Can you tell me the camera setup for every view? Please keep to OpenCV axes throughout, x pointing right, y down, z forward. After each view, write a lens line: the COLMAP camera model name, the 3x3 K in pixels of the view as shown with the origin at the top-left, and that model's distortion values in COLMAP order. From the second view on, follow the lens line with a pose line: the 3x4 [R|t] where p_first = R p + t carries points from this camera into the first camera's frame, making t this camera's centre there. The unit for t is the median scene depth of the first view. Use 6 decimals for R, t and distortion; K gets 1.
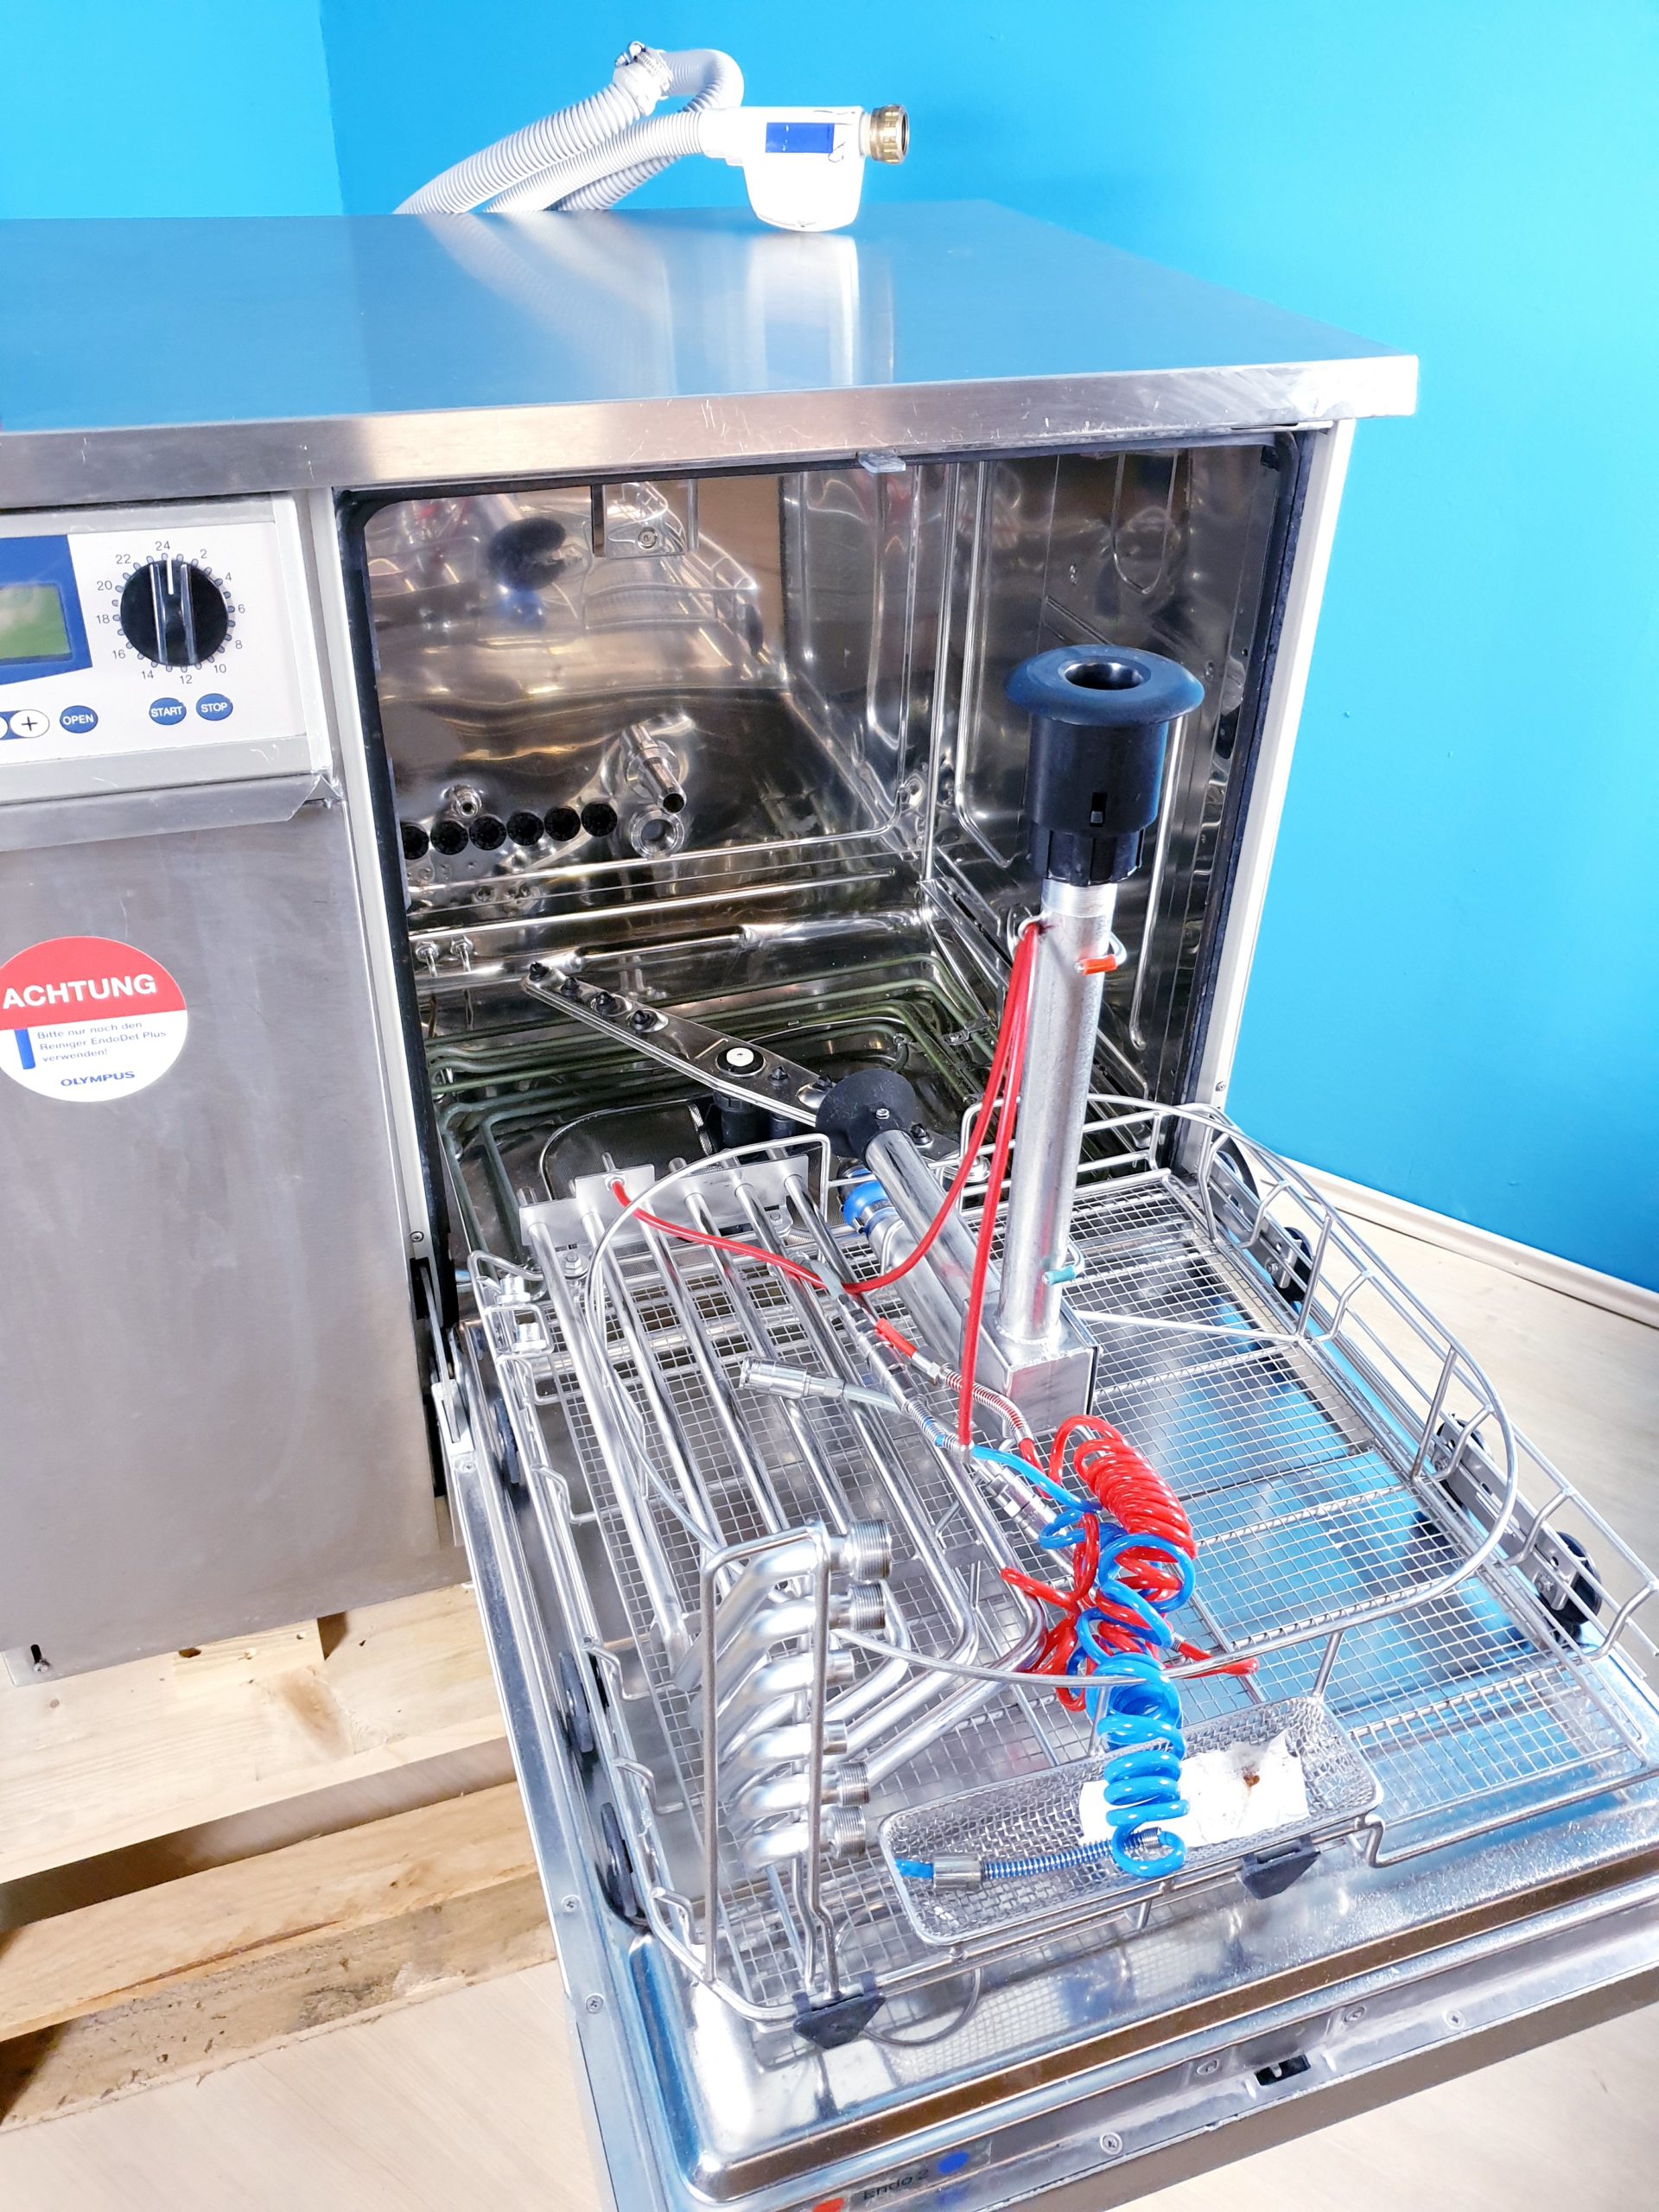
lens RADIAL K [[1716.5, 0, 829.5], [0, 1716.5, 1106.0], [0, 0, 1]] dist [-0.000614, -0.002013]
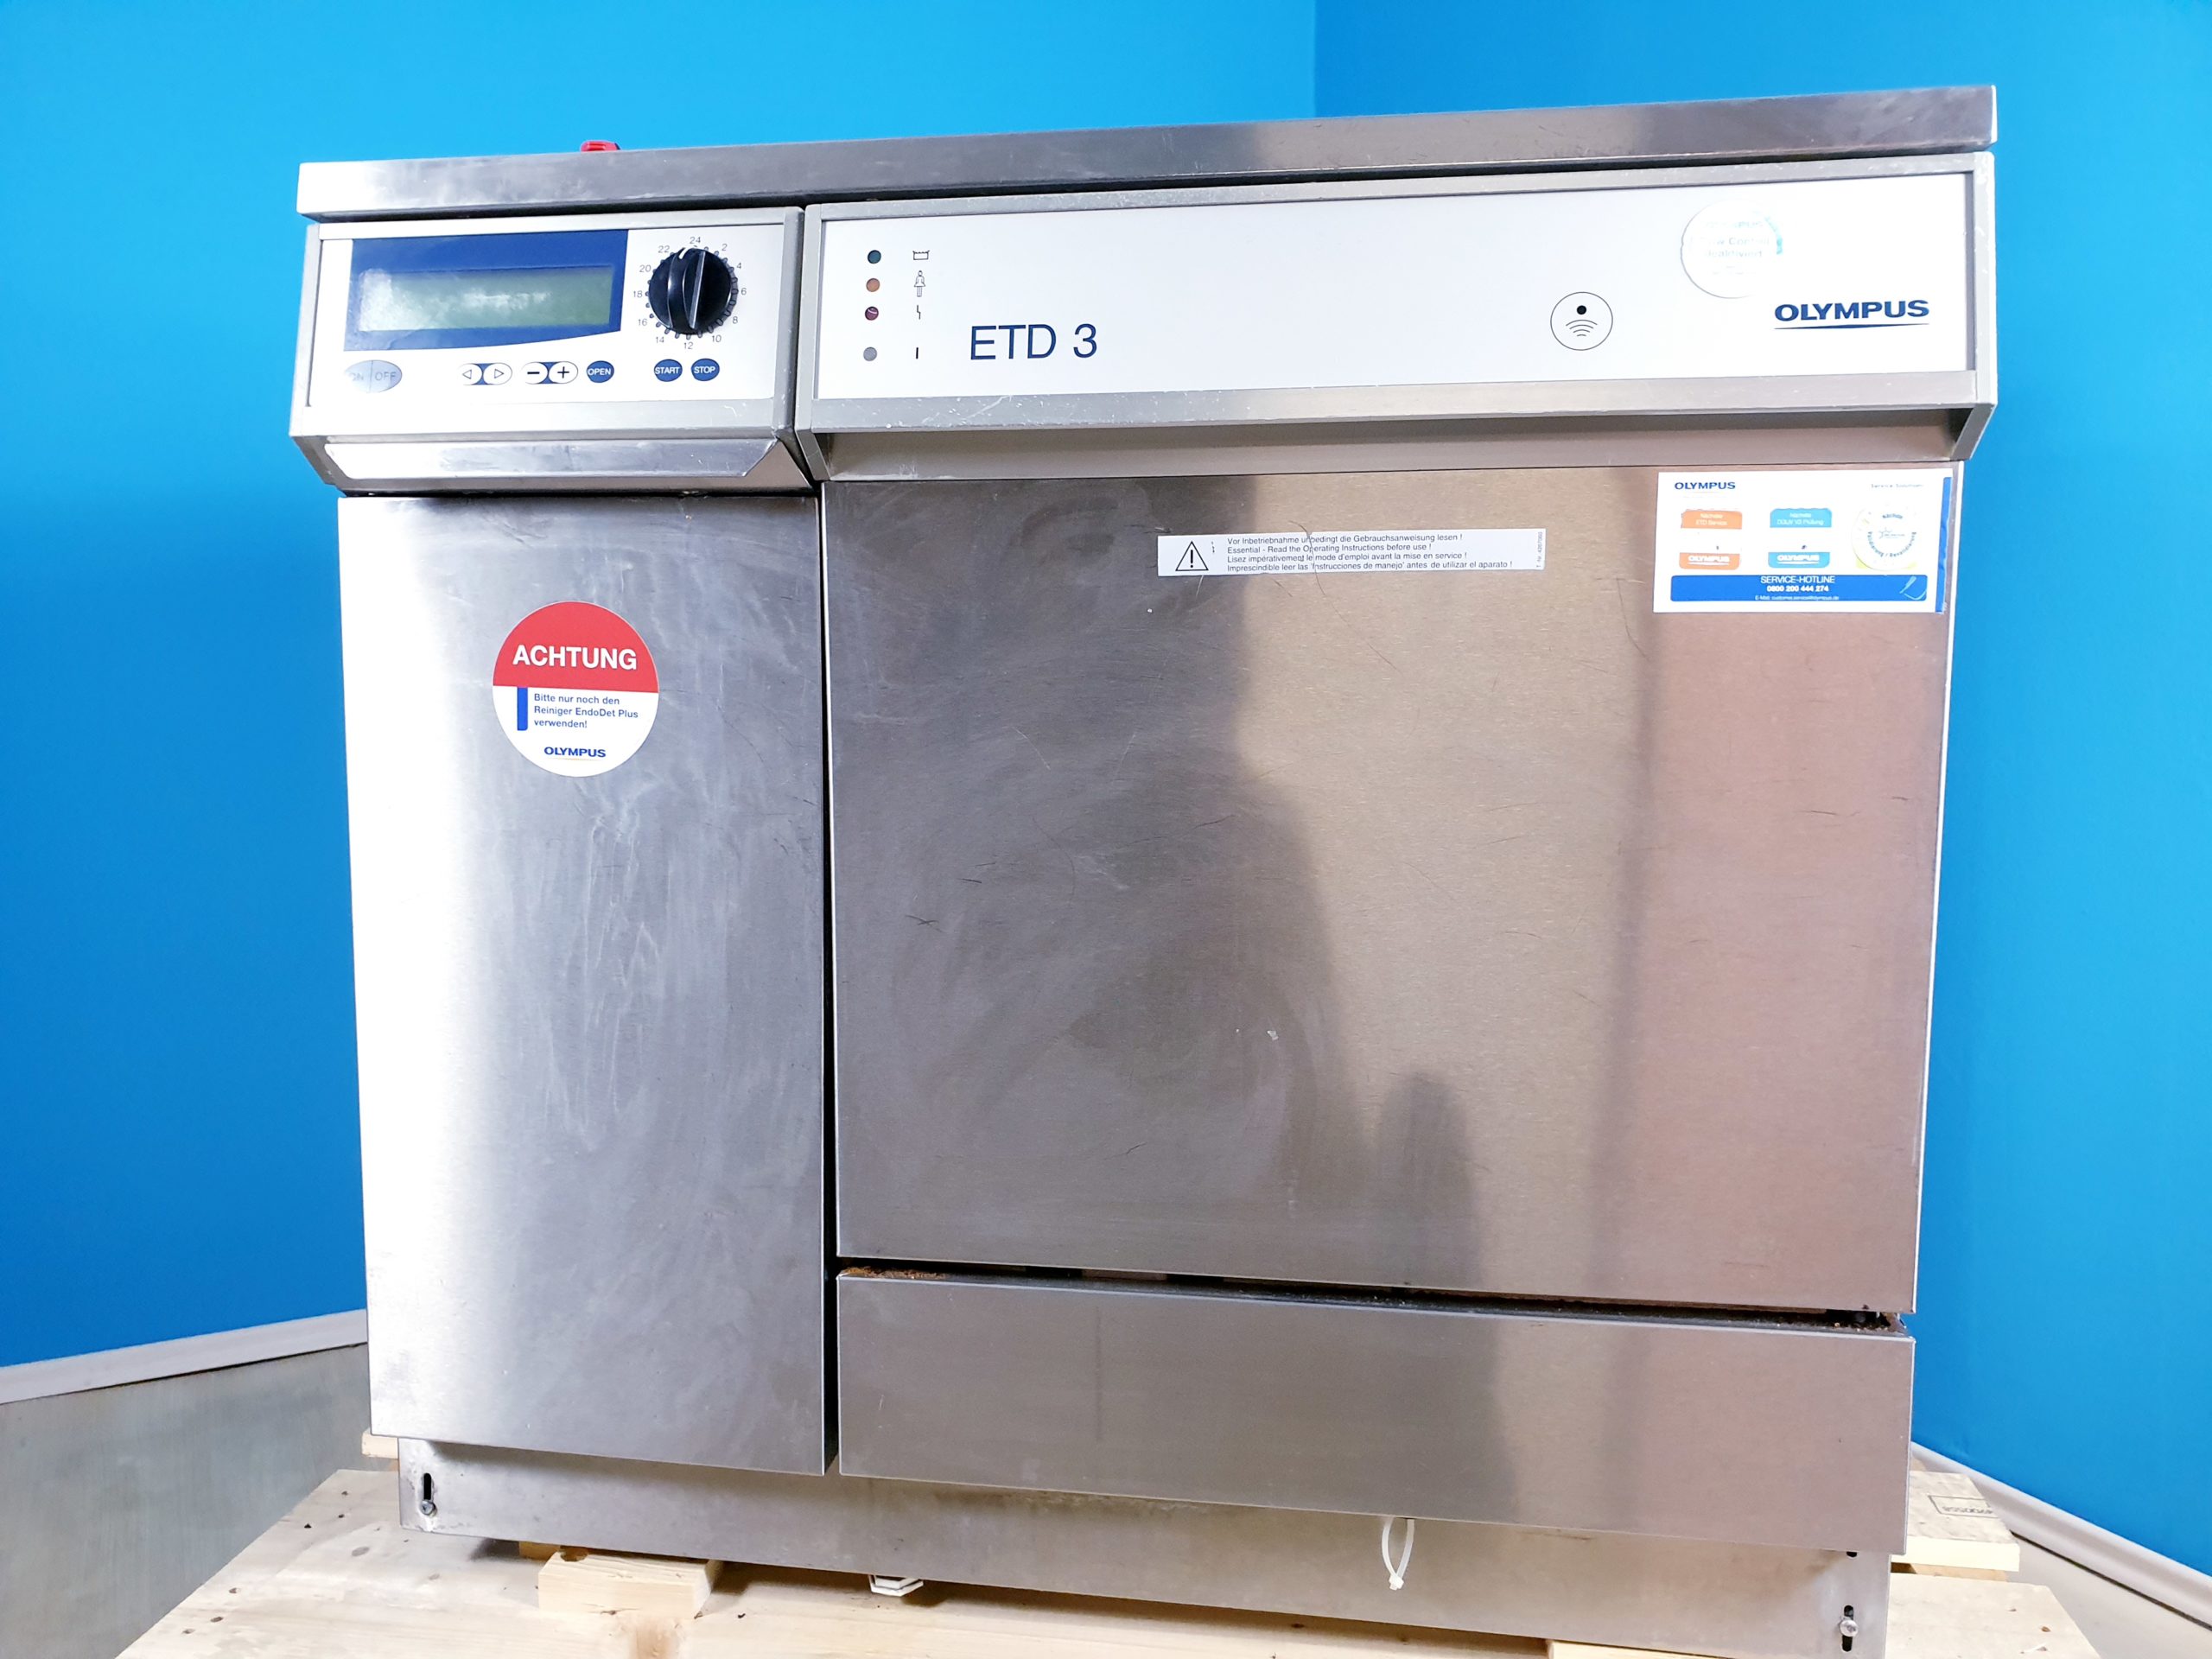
lens RADIAL K [[1716.5, 0, 1106.0], [0, 1716.5, 829.5], [0, 0, 1]] dist [-0.000614, -0.002013]
pose [[0.895262, 0.032956, -0.444320, 0.361192], [-0.235563, 0.881488, -0.409255, 0.400658], [0.378176, 0.471056, 0.796925, 0.302453]]
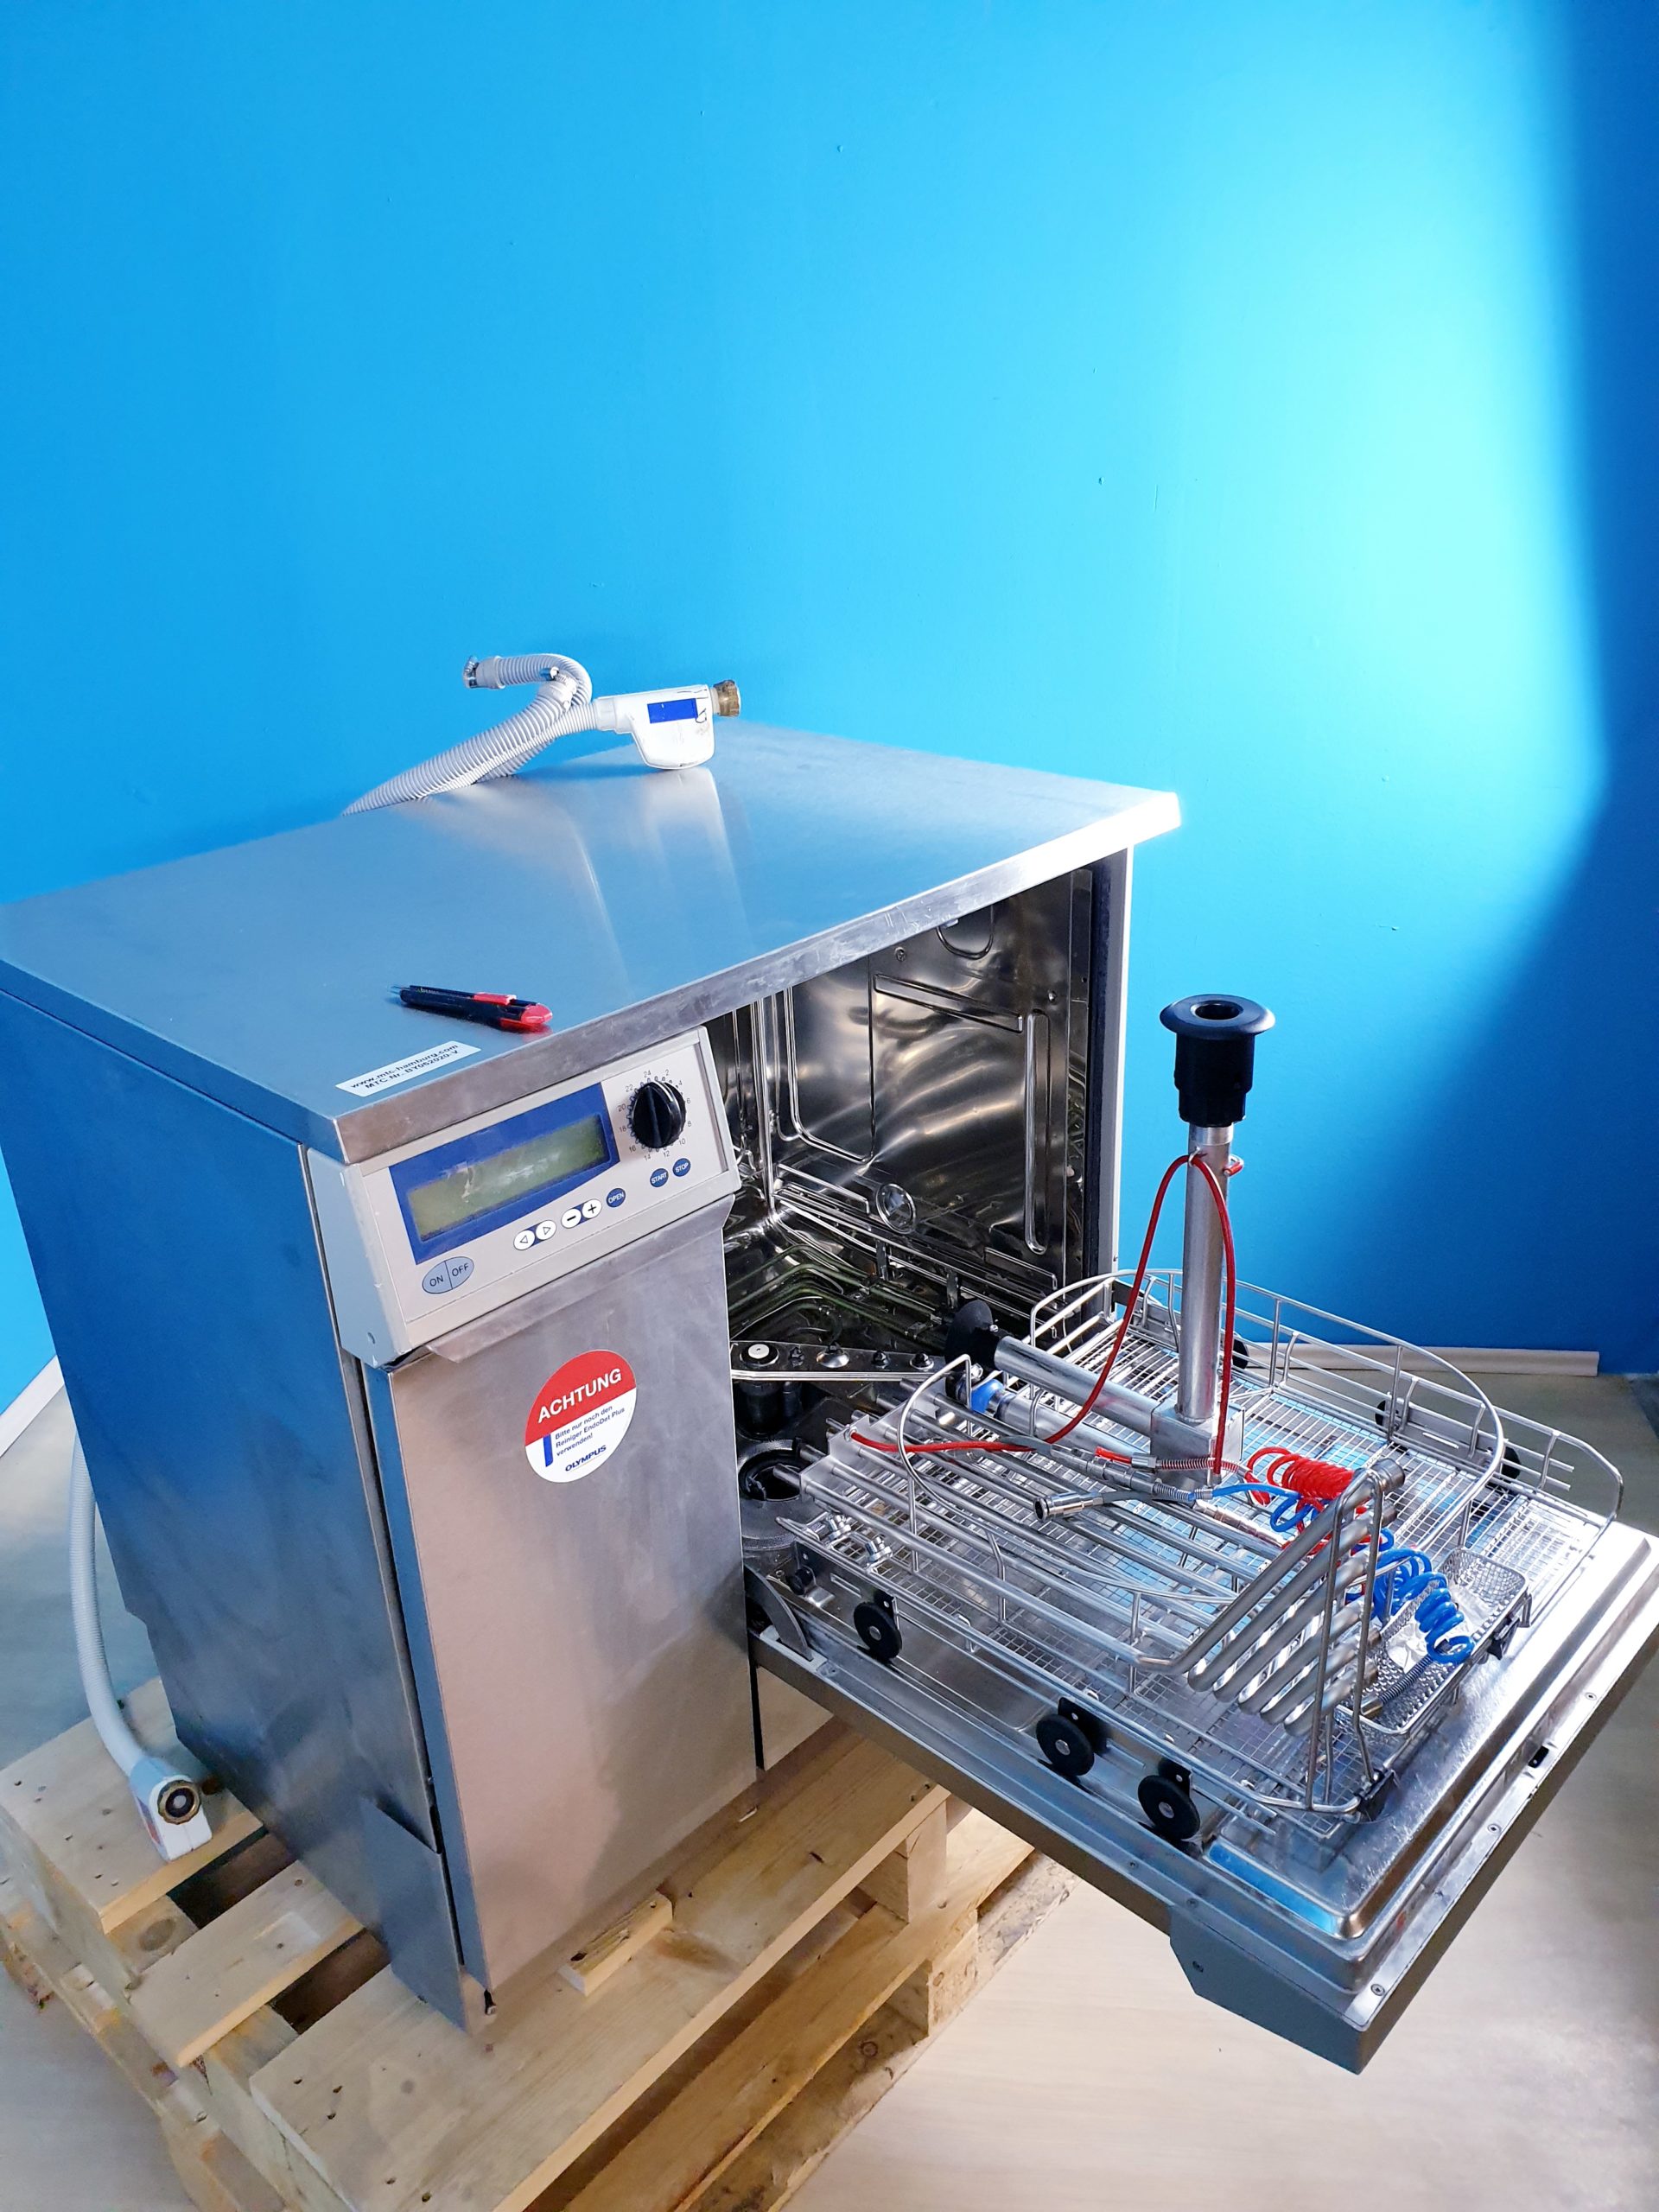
lens RADIAL K [[1716.5, 0, 829.5], [0, 1716.5, 1106.0], [0, 0, 1]] dist [-0.000614, -0.002013]
pose [[0.881803, -0.252007, 0.398643, -0.751701], [0.318071, 0.941877, -0.108157, -0.072266], [-0.348216, 0.222169, 0.910706, -0.382962]]
